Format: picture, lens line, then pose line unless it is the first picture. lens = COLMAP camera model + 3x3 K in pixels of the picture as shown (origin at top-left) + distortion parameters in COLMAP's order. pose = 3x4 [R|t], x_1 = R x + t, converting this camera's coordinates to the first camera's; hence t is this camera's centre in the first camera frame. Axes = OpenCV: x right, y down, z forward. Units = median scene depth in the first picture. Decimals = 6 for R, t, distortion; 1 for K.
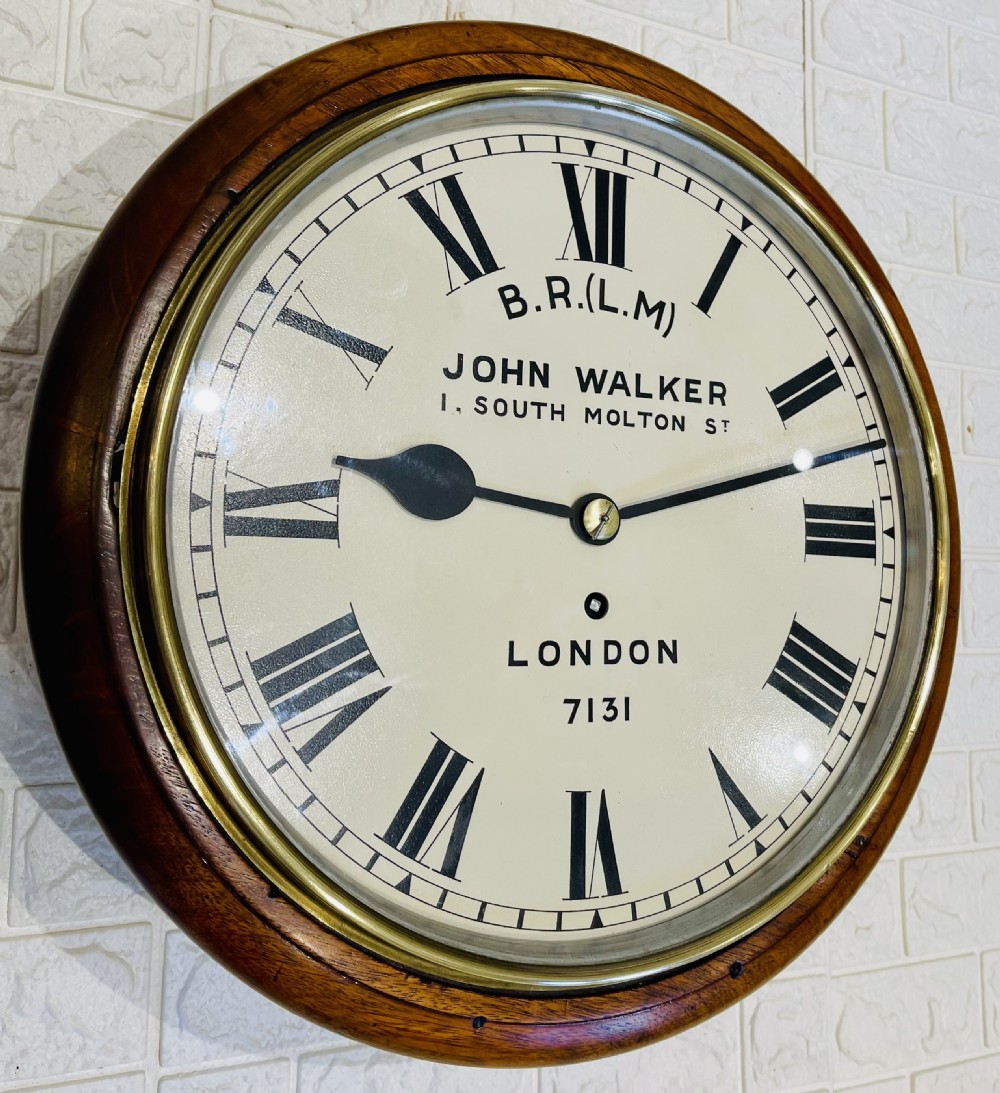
lens RADIAL K [[1202.7, 0, 565.2], [0, 1202.7, 483.4], [0, 0, 1]] dist [0.053161, 0.000000]
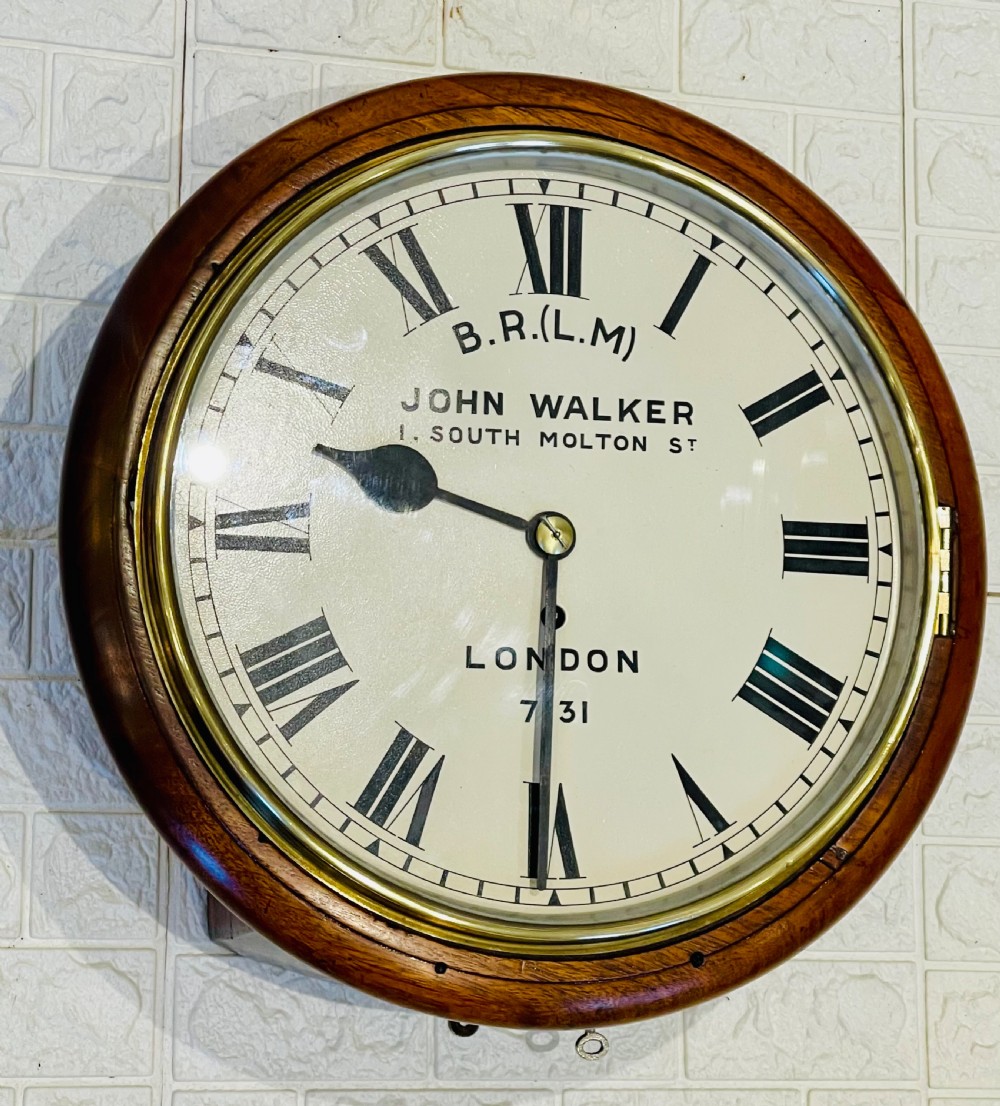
lens RADIAL K [[3296.1, 0, 534.3], [0, 3296.1, 543.9], [0, 0, 1]] dist [0.140892, 0.000000]
pose [[0.981779, -0.036091, -0.186570, 0.558503], [0.028720, 0.998702, -0.042060, 0.160194], [0.187846, 0.035936, 0.981541, -1.881951]]
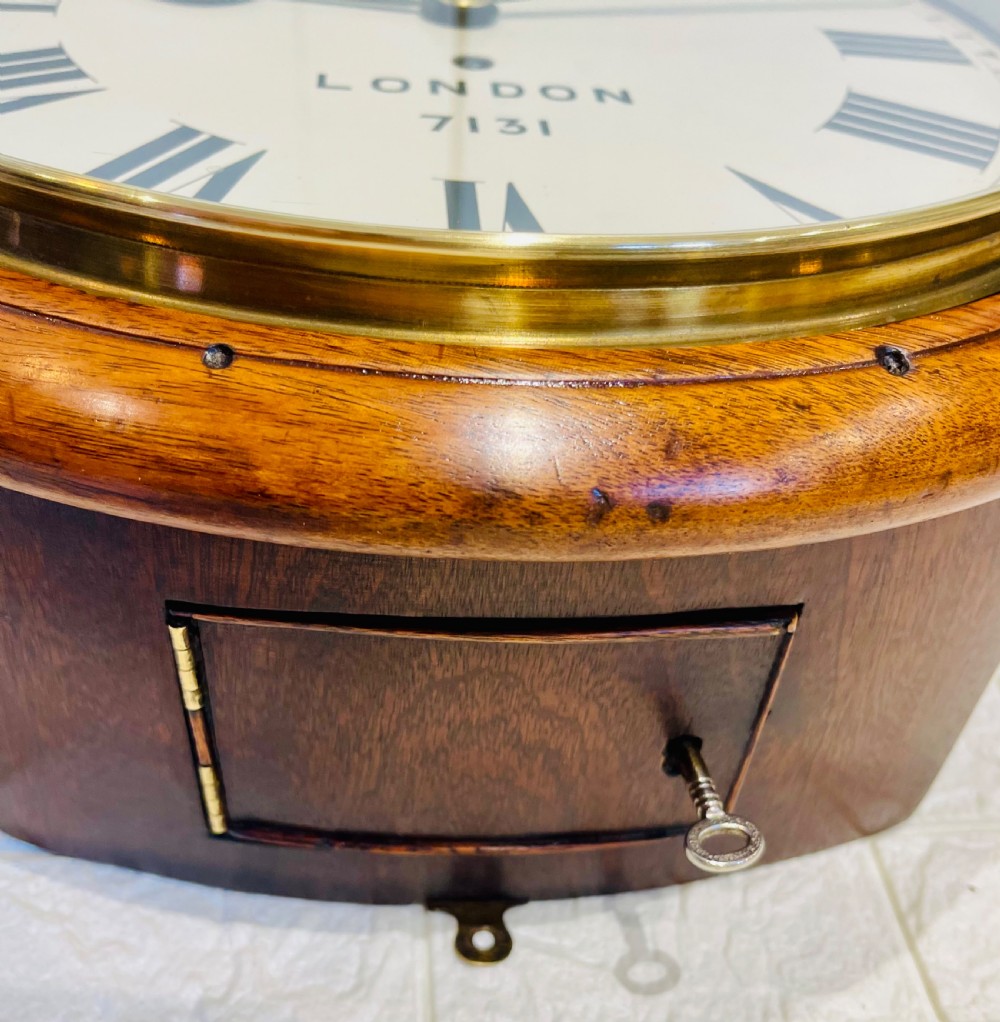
lens RADIAL K [[1151.1, 0, 516.4], [0, 1151.1, 678.5], [0, 0, 1]] dist [-0.004948, 0.000000]
pose [[0.918421, -0.330965, -0.216715, 0.070865], [0.142200, 0.787380, -0.599844, 0.722435], [0.369164, 0.520092, 0.770209, 0.710831]]
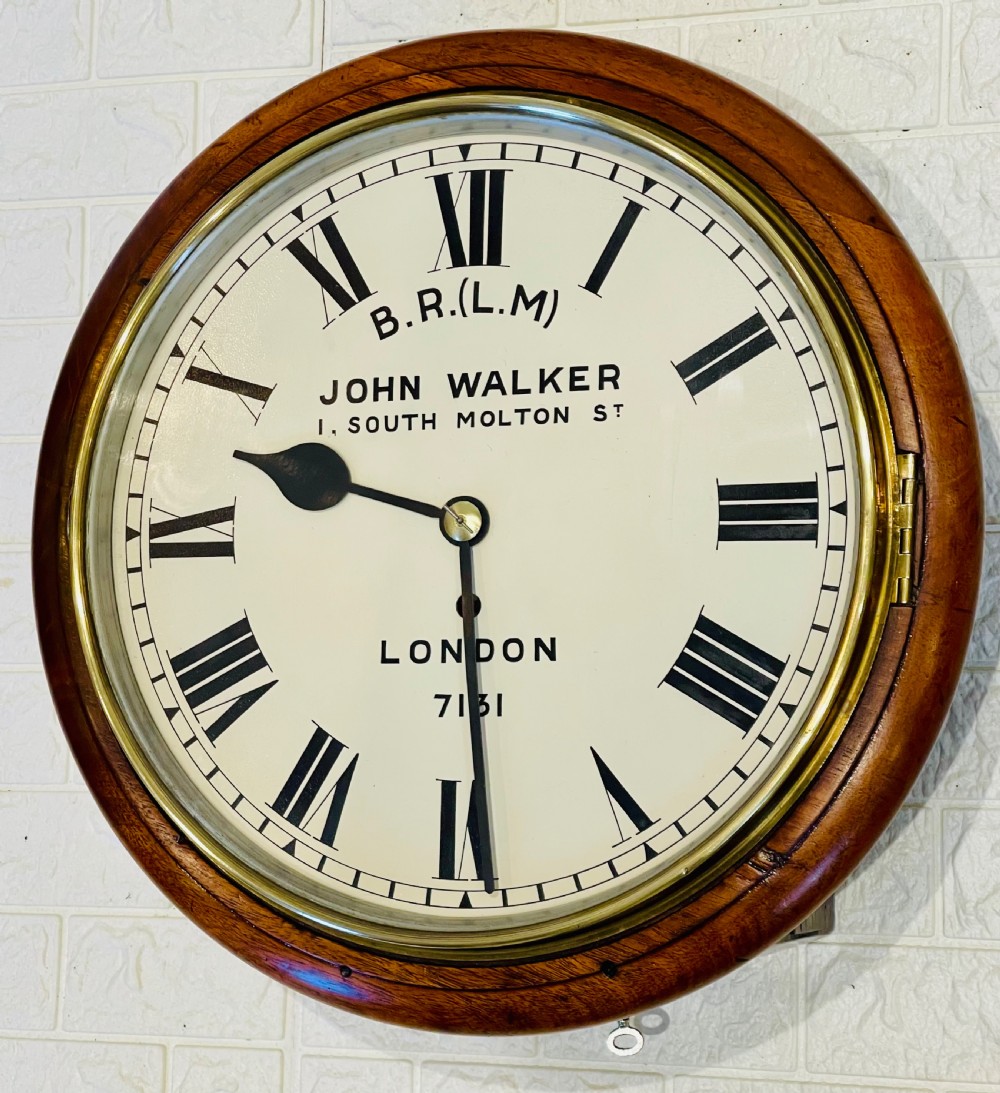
lens RADIAL K [[2542.4, 0, 486.5], [0, 2542.4, 576.3], [0, 0, 1]] dist [0.182891, 0.000000]
pose [[0.674063, -0.062017, -0.736066, 1.633962], [0.079034, 0.996804, -0.011609, 0.103351], [0.734434, -0.050349, 0.676810, -0.455838]]
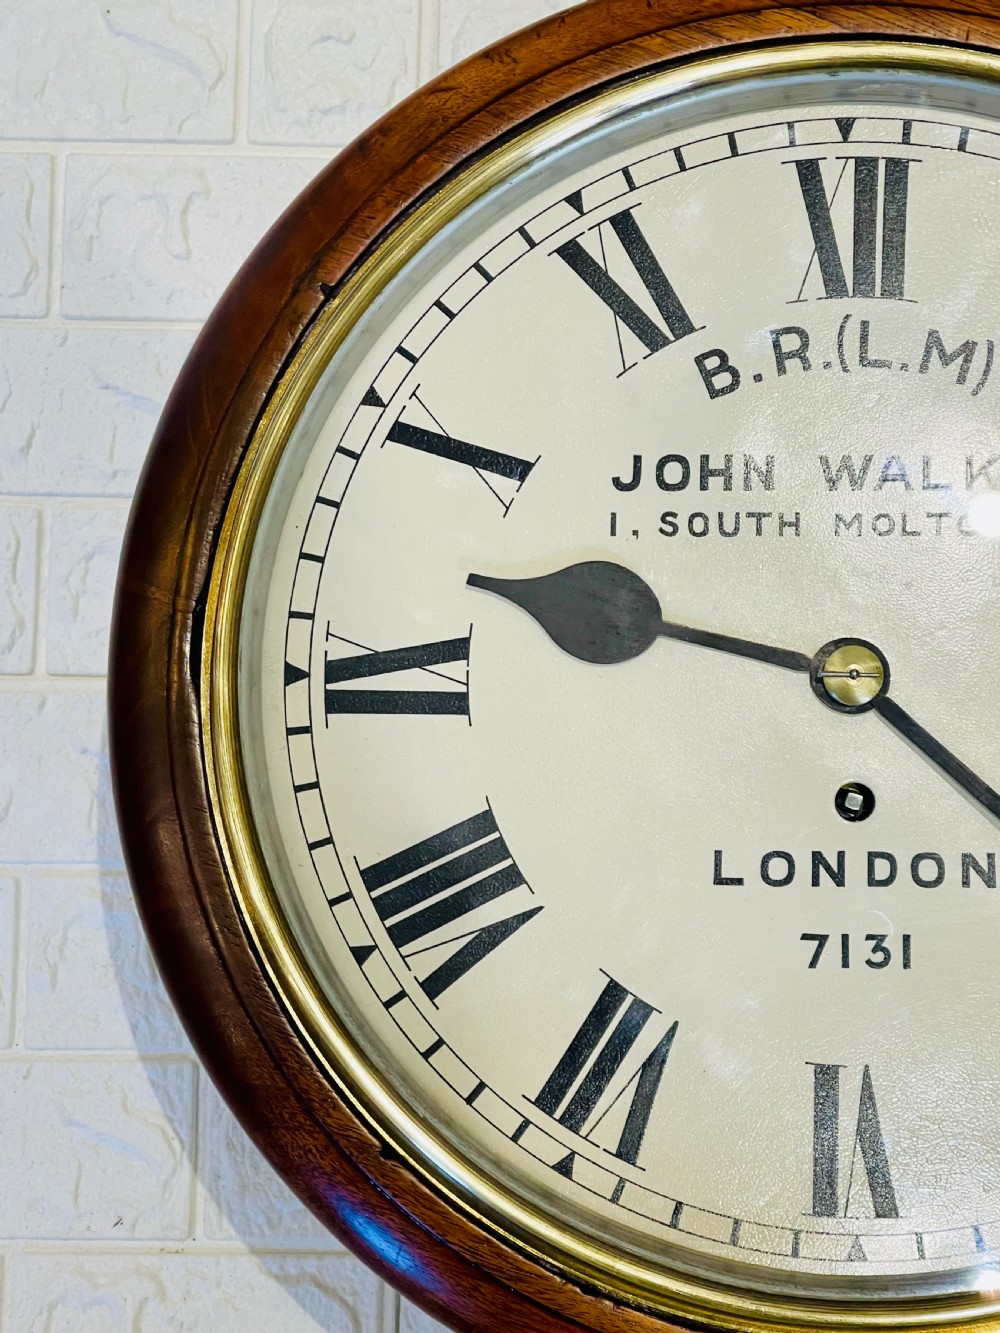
lens RADIAL K [[2887.3, 0, 526.6], [0, 2887.3, 676.8], [0, 0, 1]] dist [0.191806, 0.000000]
pose [[0.863562, -0.051064, -0.501651, 0.695985], [0.047194, 0.998677, -0.020416, 0.055714], [0.502029, -0.006045, 0.864829, -0.521572]]
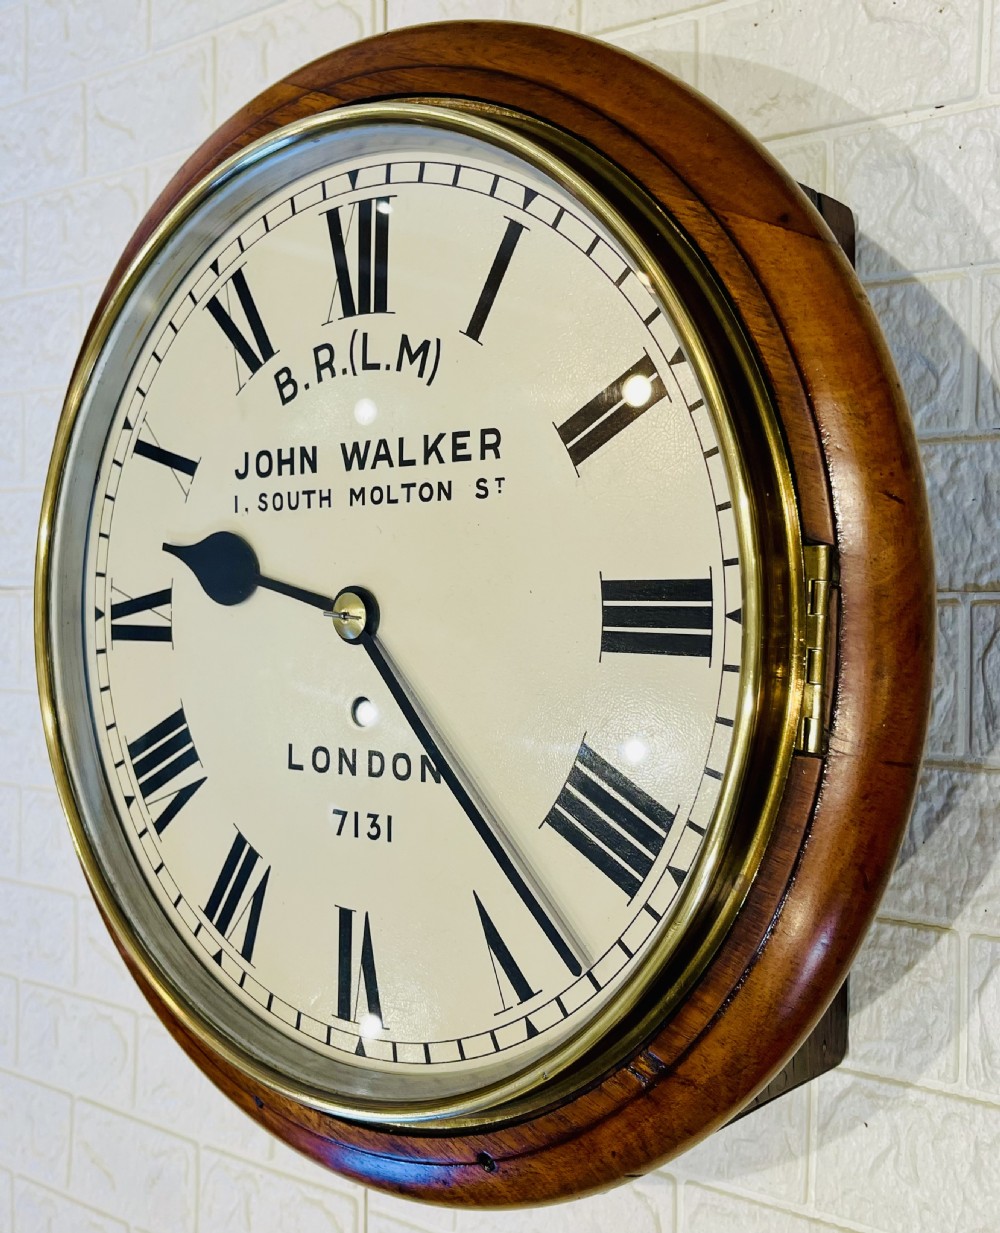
lens RADIAL K [[1439.1, 0, 537.9], [0, 1439.1, 627.8], [0, 0, 1]] dist [0.060896, 0.000000]
pose [[0.413676, 0.012696, -0.910336, 1.054301], [0.104508, 0.992631, 0.061334, -0.011962], [0.904406, -0.120510, 0.409301, 0.686853]]
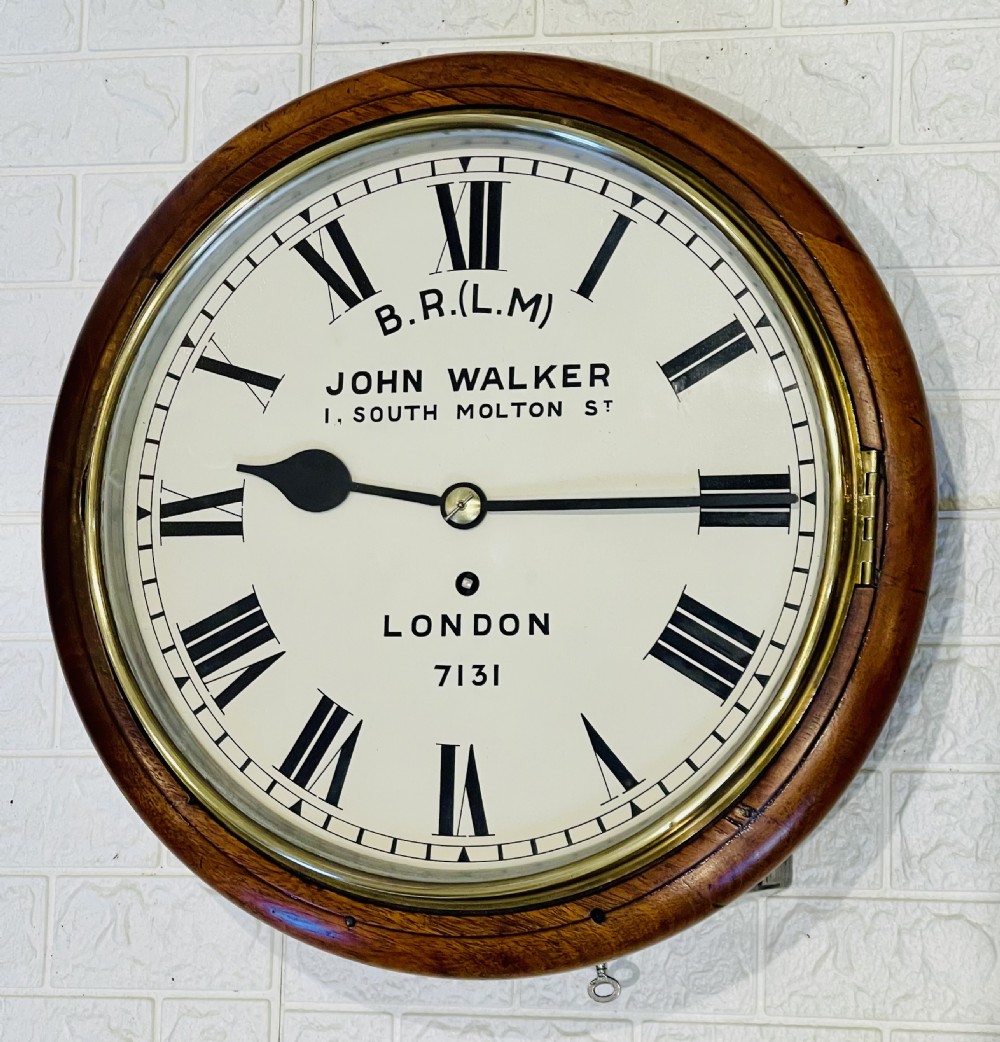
lens RADIAL K [[2909.2, 0, 595.5], [0, 2909.2, 541.6], [0, 0, 1]] dist [0.142310, 0.000000]
pose [[0.742829, -0.056103, -0.667126, 1.907998], [0.071351, 0.997441, -0.004433, 0.083699], [0.665668, -0.044307, 0.744931, -0.921252]]
